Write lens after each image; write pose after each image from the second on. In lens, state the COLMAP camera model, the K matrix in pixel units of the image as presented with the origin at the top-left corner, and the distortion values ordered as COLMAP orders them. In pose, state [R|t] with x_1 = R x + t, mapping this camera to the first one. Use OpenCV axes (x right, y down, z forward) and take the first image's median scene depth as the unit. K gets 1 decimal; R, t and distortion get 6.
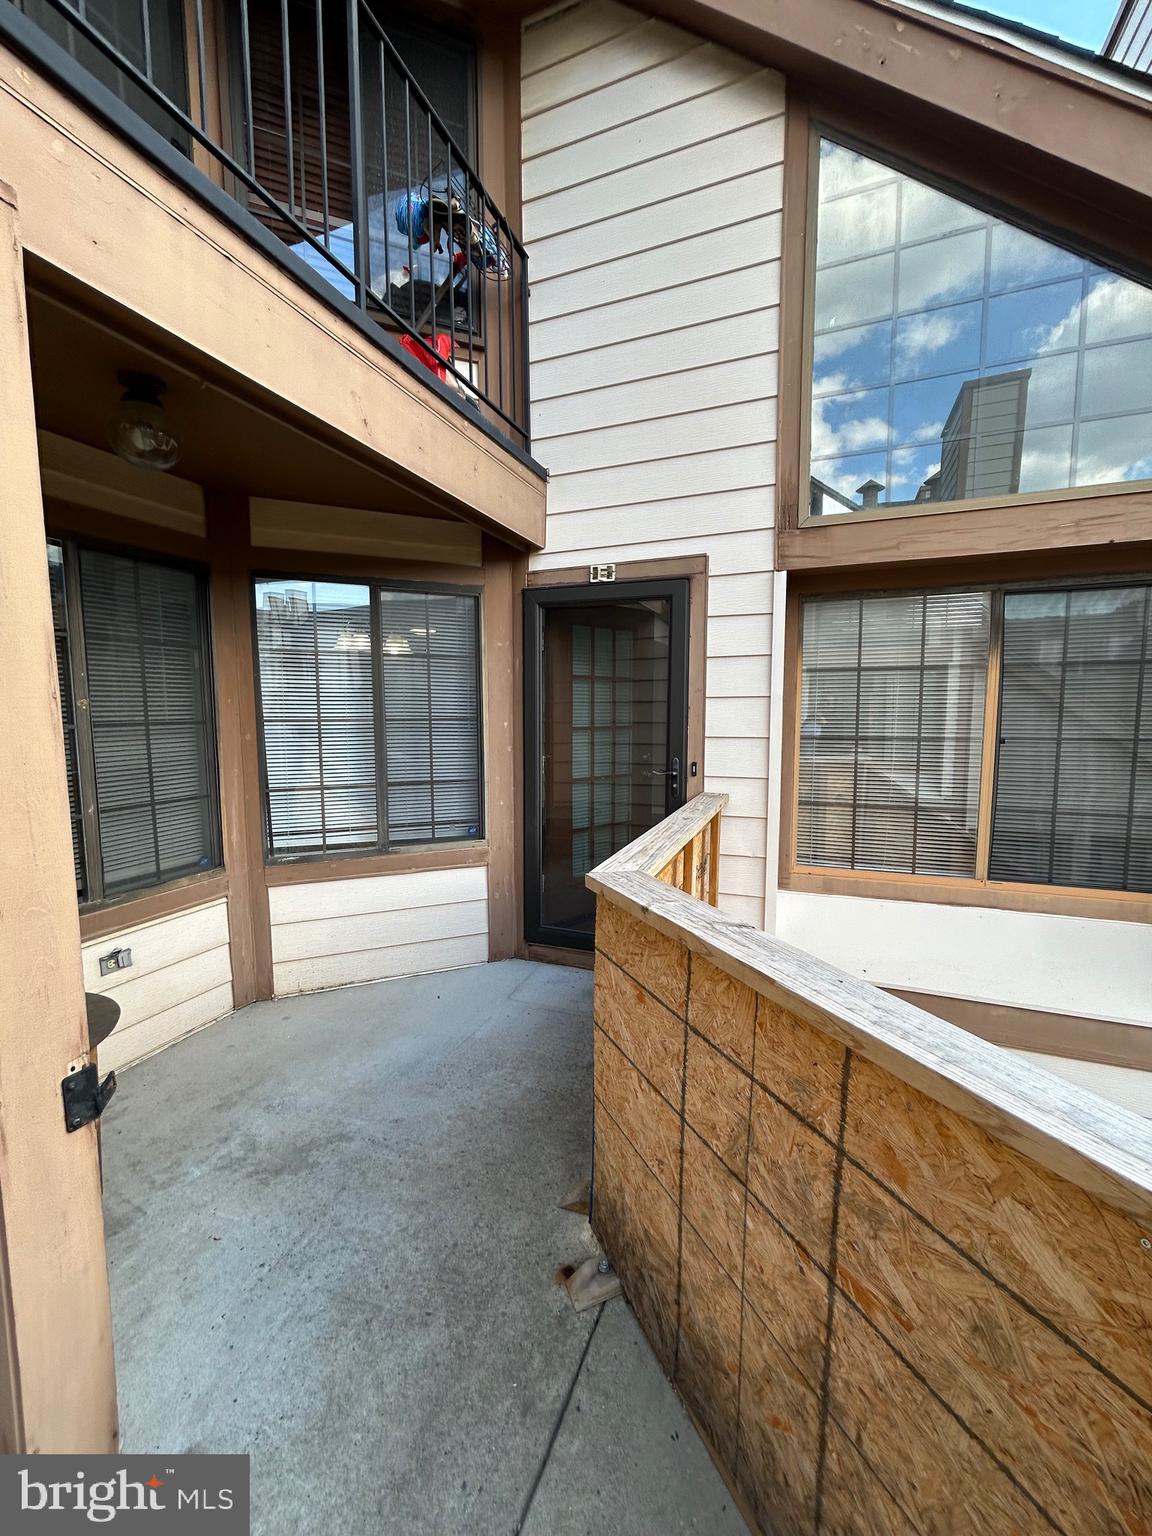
lens RADIAL K [[619.0, 0, 577.6], [0, 619.0, 767.4], [0, 0, 1]] dist [-0.000510, -0.000001]
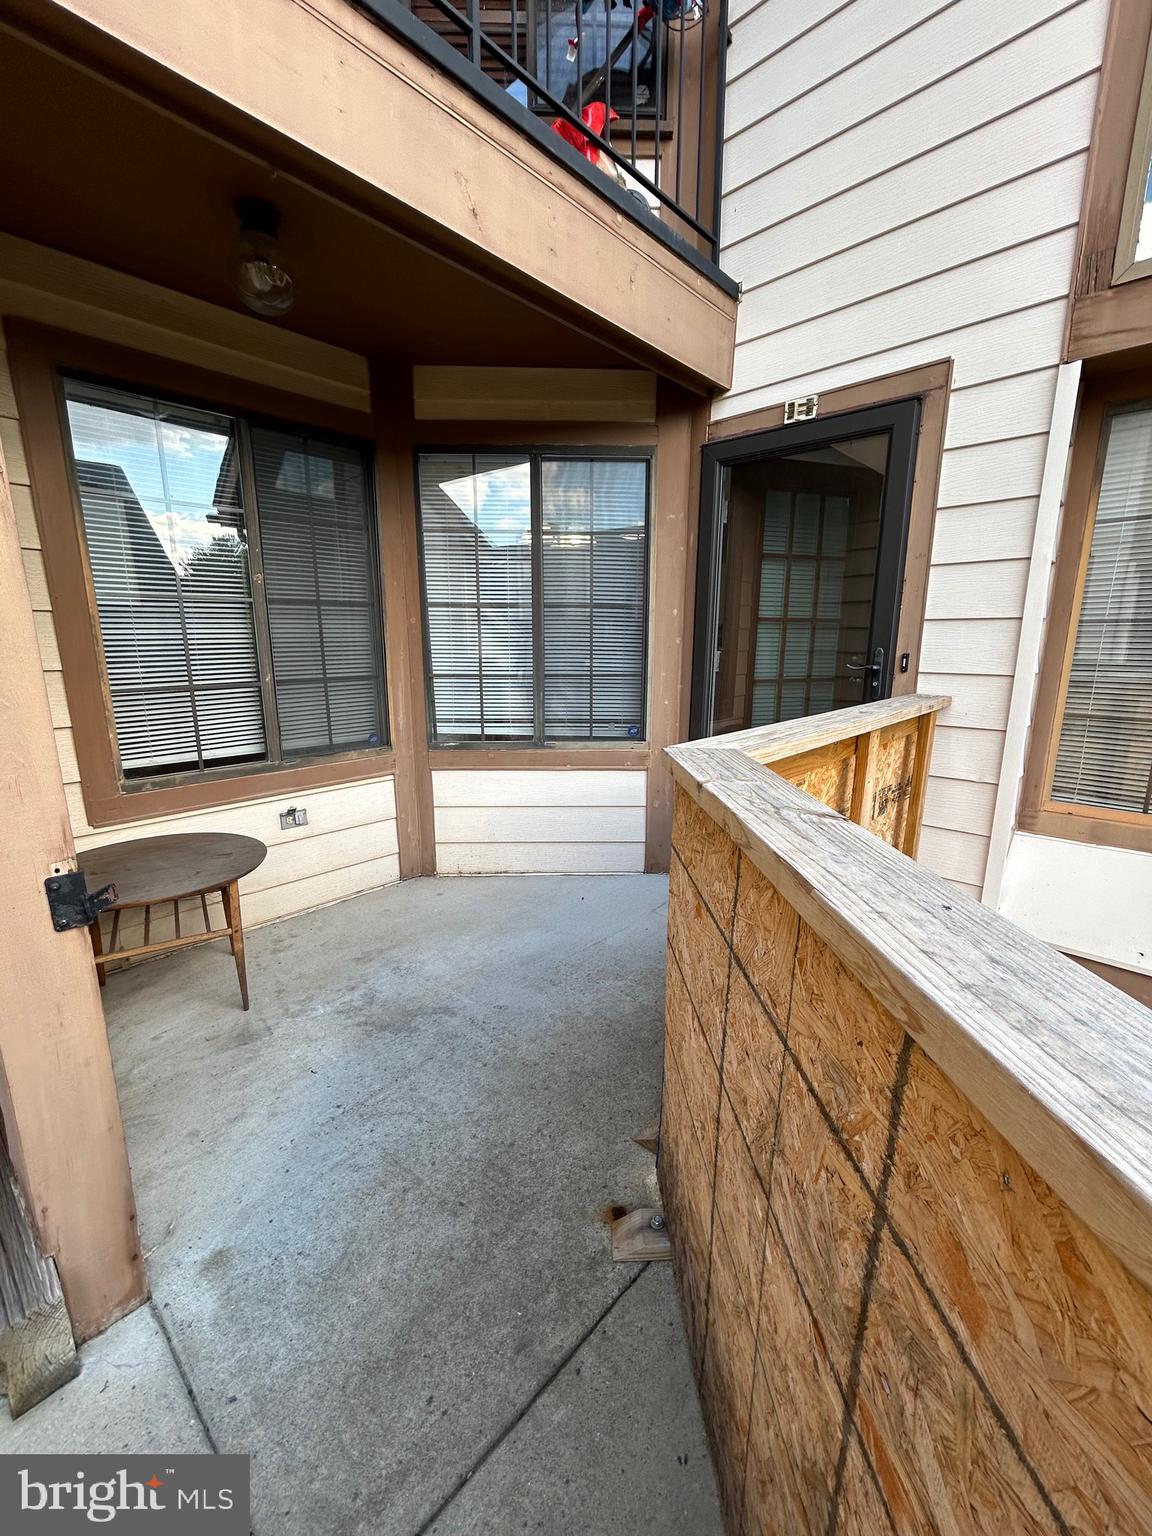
lens RADIAL K [[619.0, 0, 577.6], [0, 619.0, 767.4], [0, 0, 1]] dist [-0.000510, -0.000001]
pose [[0.930475, 0.079074, -0.357721, 0.112126], [-0.038343, 0.992086, 0.119565, 0.063854], [0.364344, -0.097536, 0.926142, 0.149043]]
